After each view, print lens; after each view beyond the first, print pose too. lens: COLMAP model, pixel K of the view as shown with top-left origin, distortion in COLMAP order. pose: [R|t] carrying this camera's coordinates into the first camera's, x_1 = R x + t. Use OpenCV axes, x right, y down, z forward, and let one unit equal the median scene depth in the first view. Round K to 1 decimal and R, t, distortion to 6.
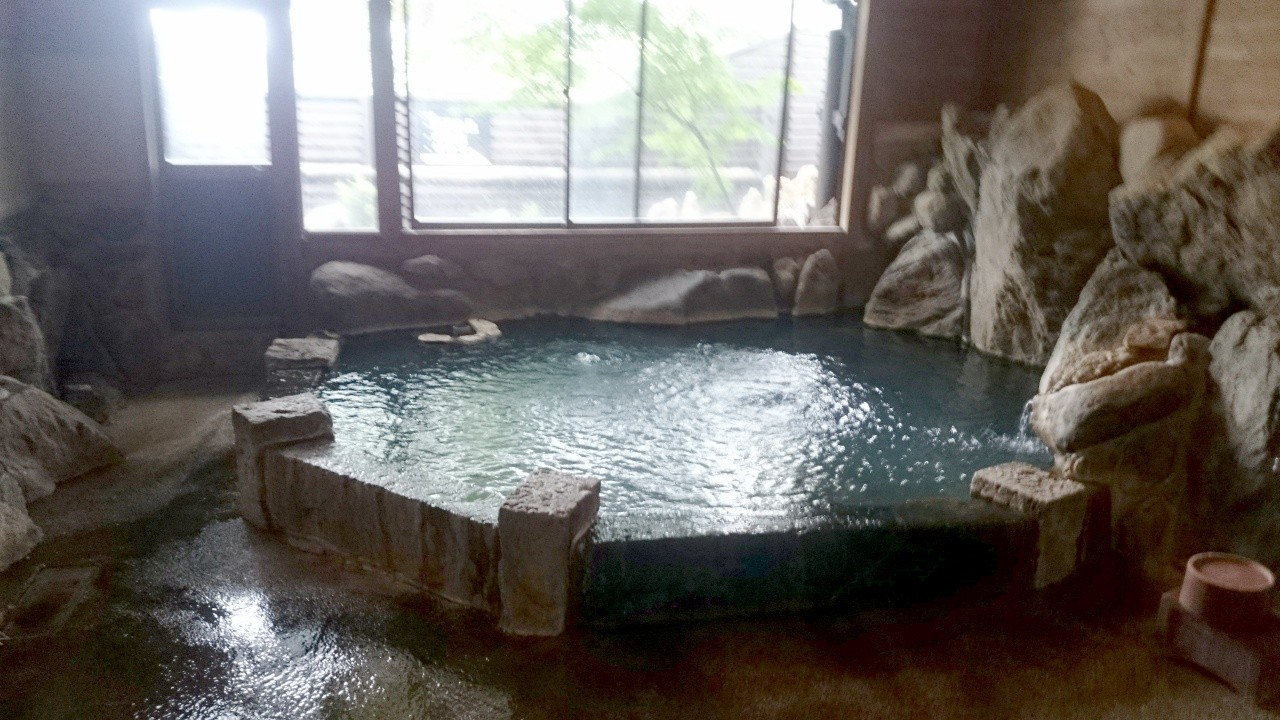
lens RADIAL K [[985.7, 0, 640.0], [0, 985.7, 360.0], [0, 0, 1]] dist [0.232930, -0.458827]
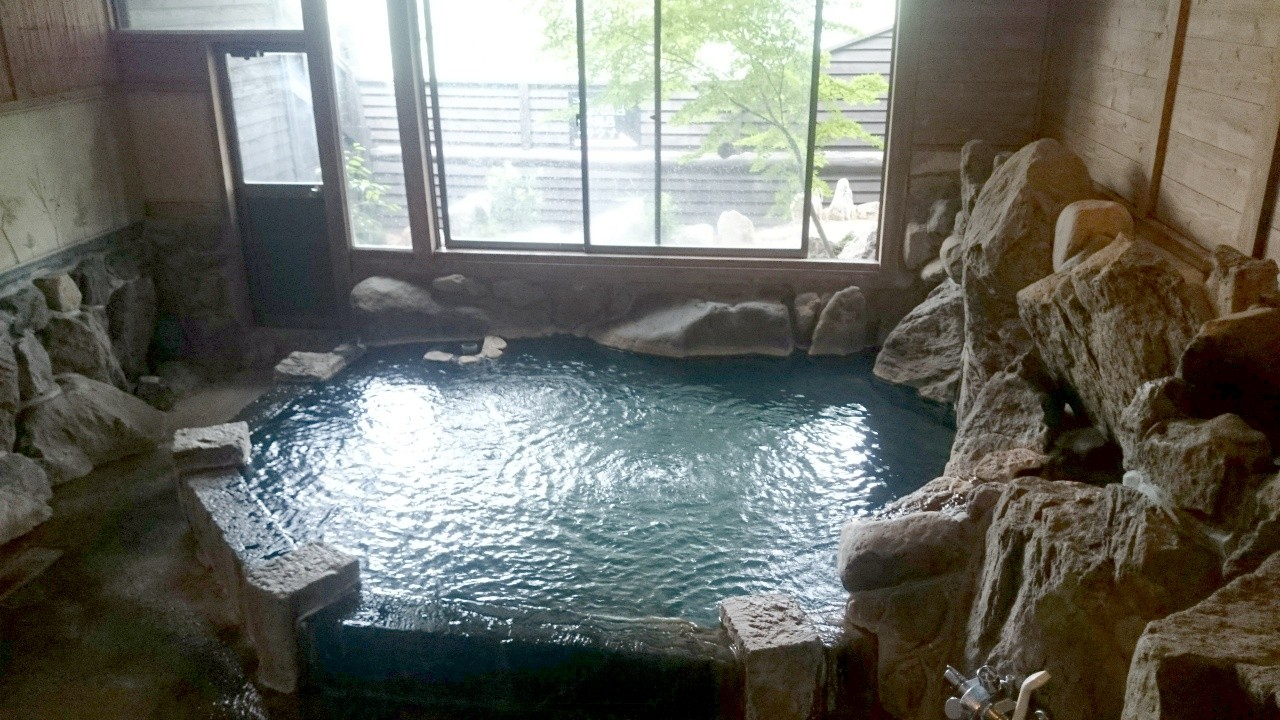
lens RADIAL K [[988.5, 0, 638.9], [0, 988.5, 384.0], [0, 0, 1]] dist [0.239207, -0.480291]
pose [[0.933792, 0.100812, -0.343321, 0.361112], [-0.062731, 0.990753, 0.120303, -0.131519], [0.352275, -0.090801, 0.931481, 0.055373]]
